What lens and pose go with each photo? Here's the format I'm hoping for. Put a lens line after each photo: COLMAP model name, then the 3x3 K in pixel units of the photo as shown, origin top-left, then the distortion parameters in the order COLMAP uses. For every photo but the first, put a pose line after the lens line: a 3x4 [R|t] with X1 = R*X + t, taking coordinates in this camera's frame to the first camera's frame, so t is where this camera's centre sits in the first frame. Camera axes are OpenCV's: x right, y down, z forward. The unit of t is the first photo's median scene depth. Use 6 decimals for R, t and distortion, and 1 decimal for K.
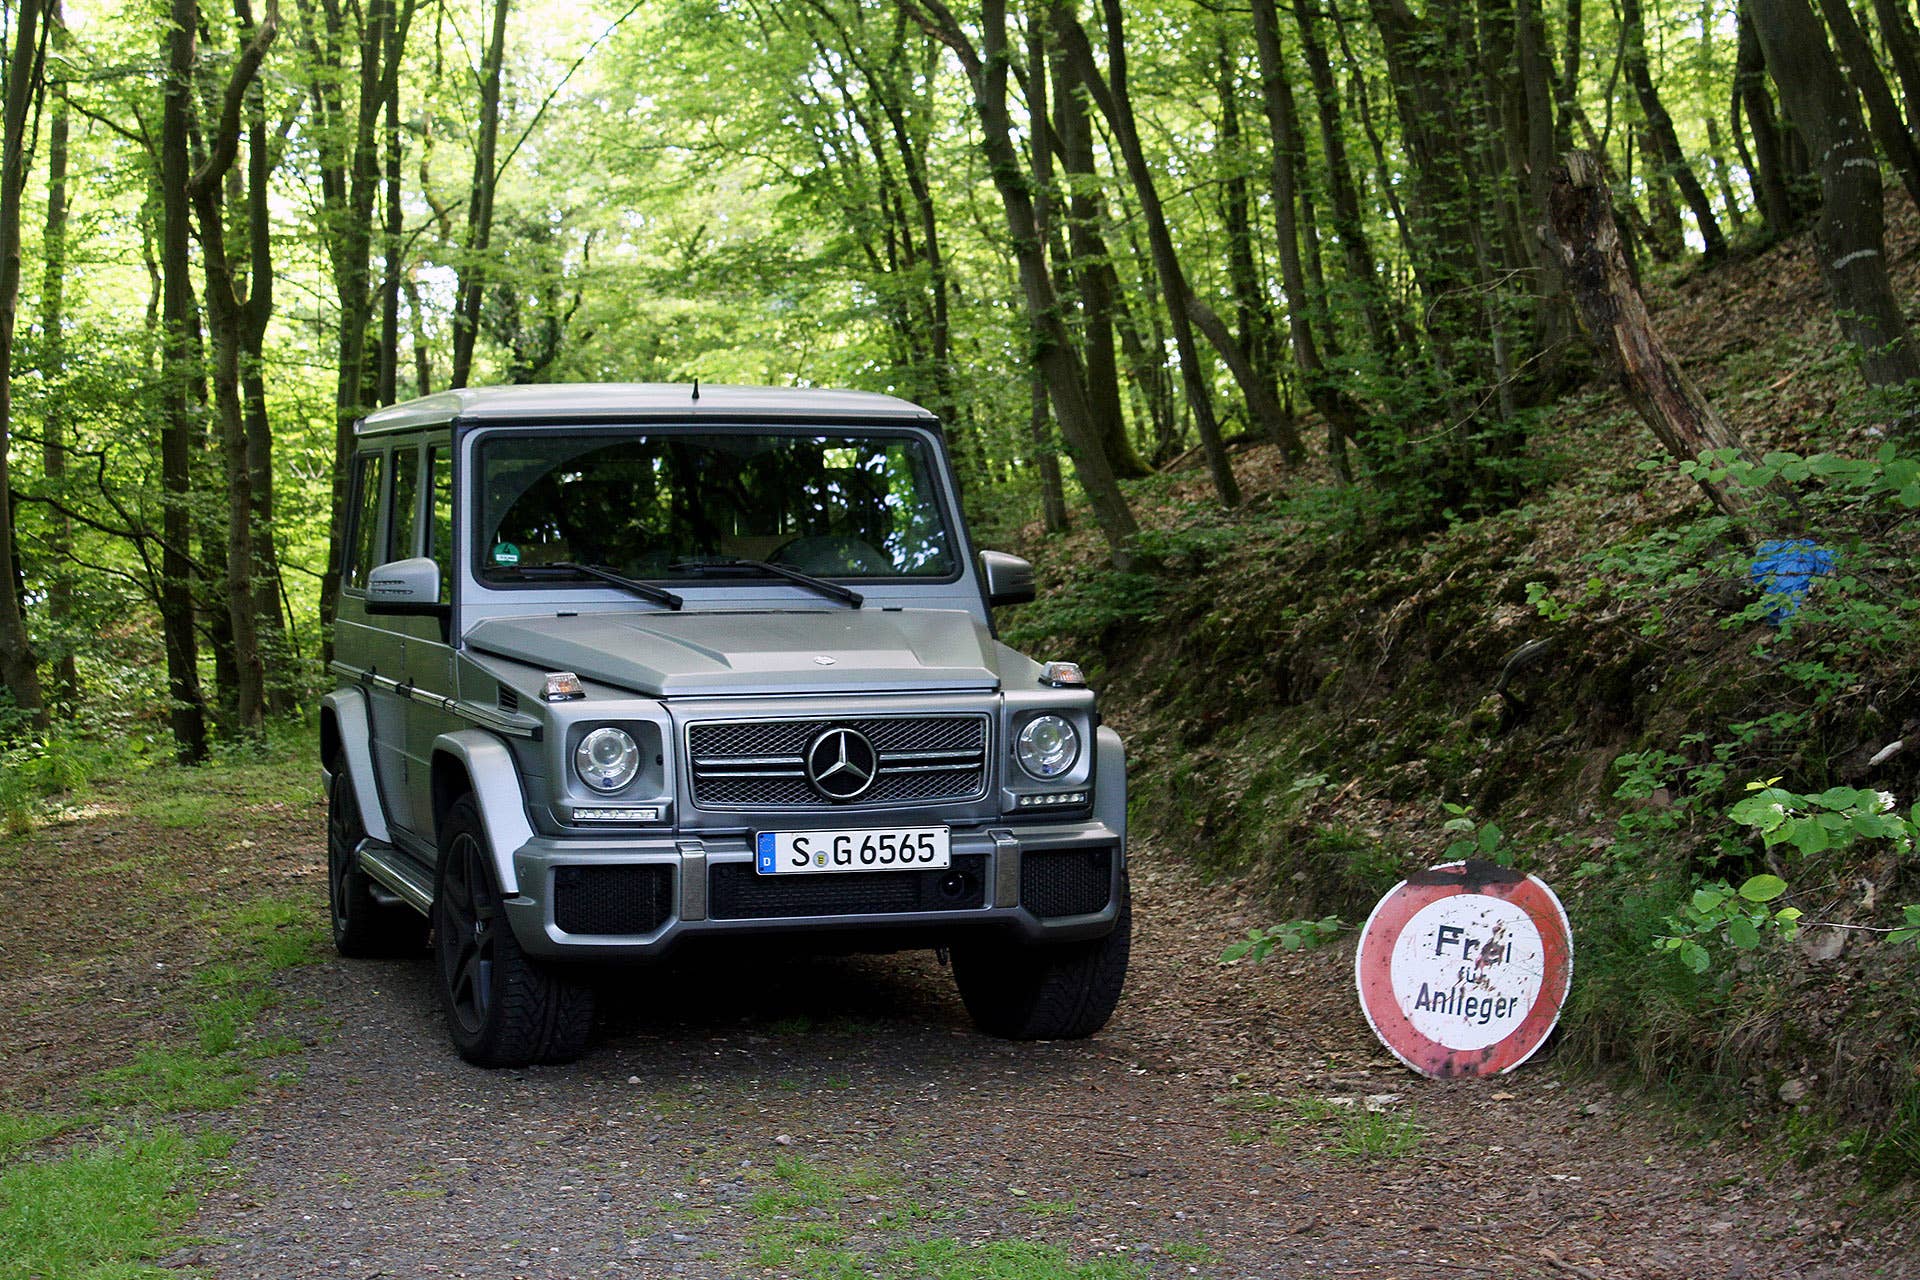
lens RADIAL K [[3433.8, 0, 960.0], [0, 3433.8, 640.0], [0, 0, 1]] dist [0.000802, 0.009501]
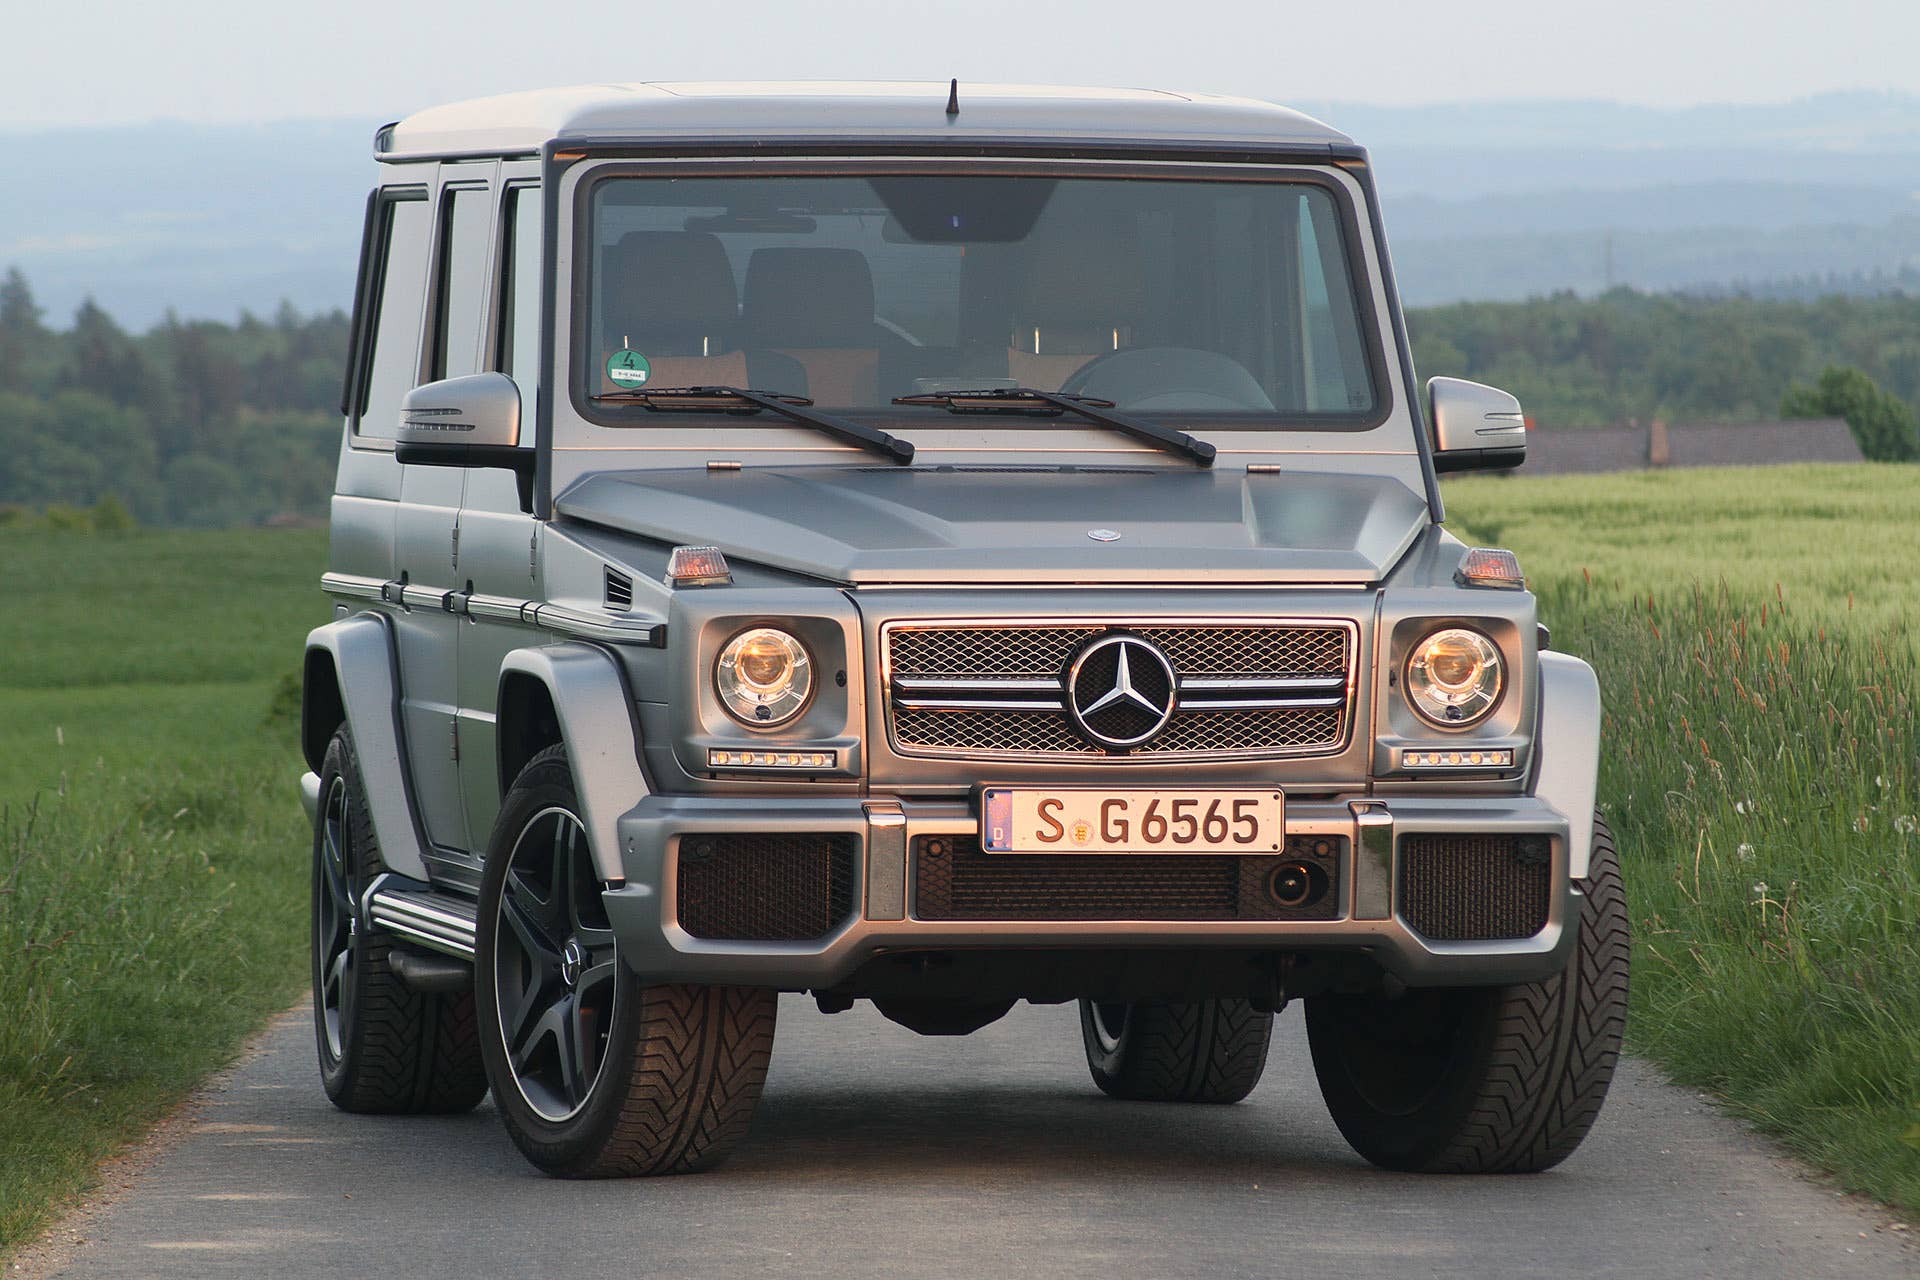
lens RADIAL K [[12349.0, 0, 960.0], [0, 12349.0, 640.0], [0, 0, 1]] dist [2.979234, 27.799868]
pose [[0.992580, 0.016863, -0.120419, 0.218887], [-0.018501, 0.999751, -0.012499, 0.056461], [0.120178, 0.014635, 0.992644, -1.340218]]
